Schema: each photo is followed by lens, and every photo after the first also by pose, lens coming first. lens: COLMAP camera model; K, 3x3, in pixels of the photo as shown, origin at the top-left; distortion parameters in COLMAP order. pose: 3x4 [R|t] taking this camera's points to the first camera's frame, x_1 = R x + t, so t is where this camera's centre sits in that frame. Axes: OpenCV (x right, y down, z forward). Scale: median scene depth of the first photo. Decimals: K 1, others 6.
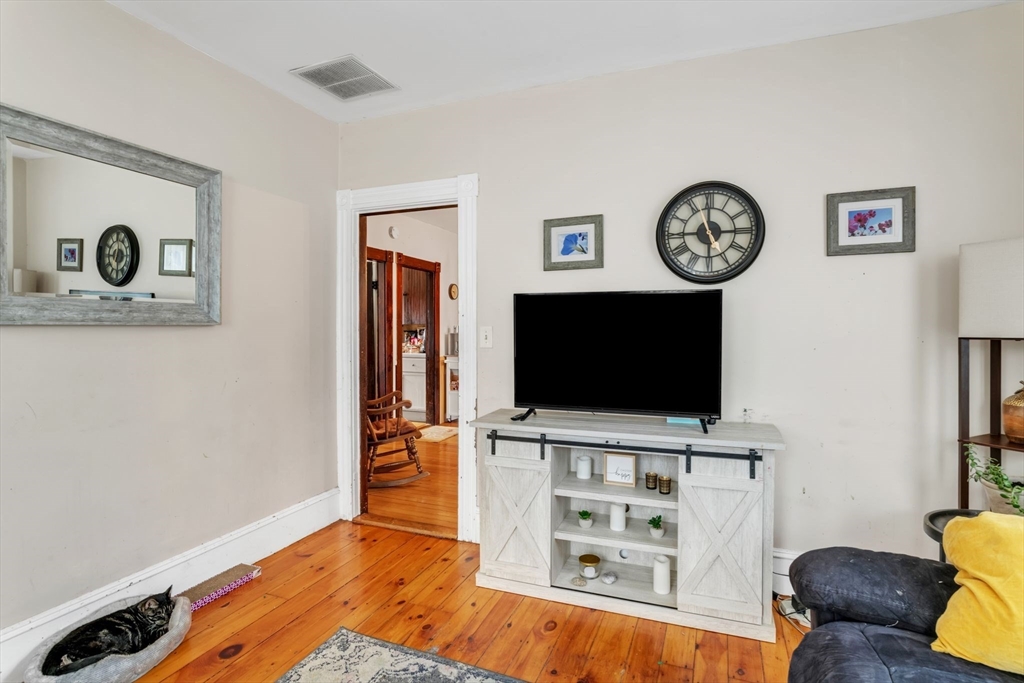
lens RADIAL K [[519.7, 0, 504.3], [0, 519.7, 328.2], [0, 0, 1]] dist [-0.022895, 0.014406]
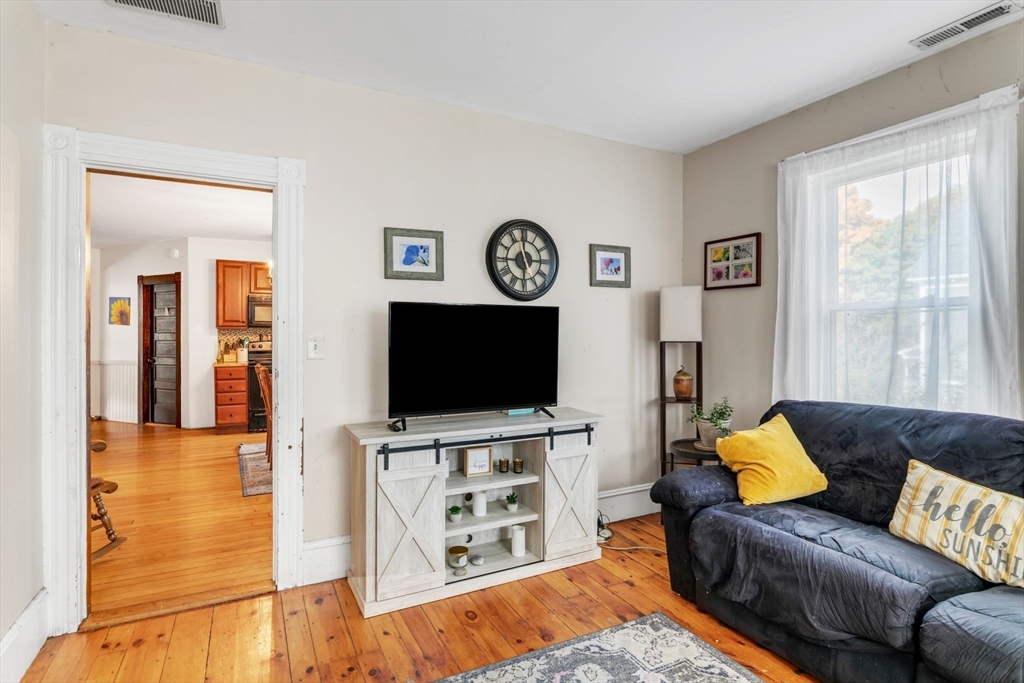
lens RADIAL K [[519.7, 0, 510.0], [0, 519.7, 333.4], [0, 0, 1]] dist [-0.022895, 0.014406]
pose [[0.654943, 0.003421, 0.755671, -0.589007], [0.005243, 0.999945, -0.009072, 0.004046], [-0.755660, 0.009903, 0.654889, 0.207247]]
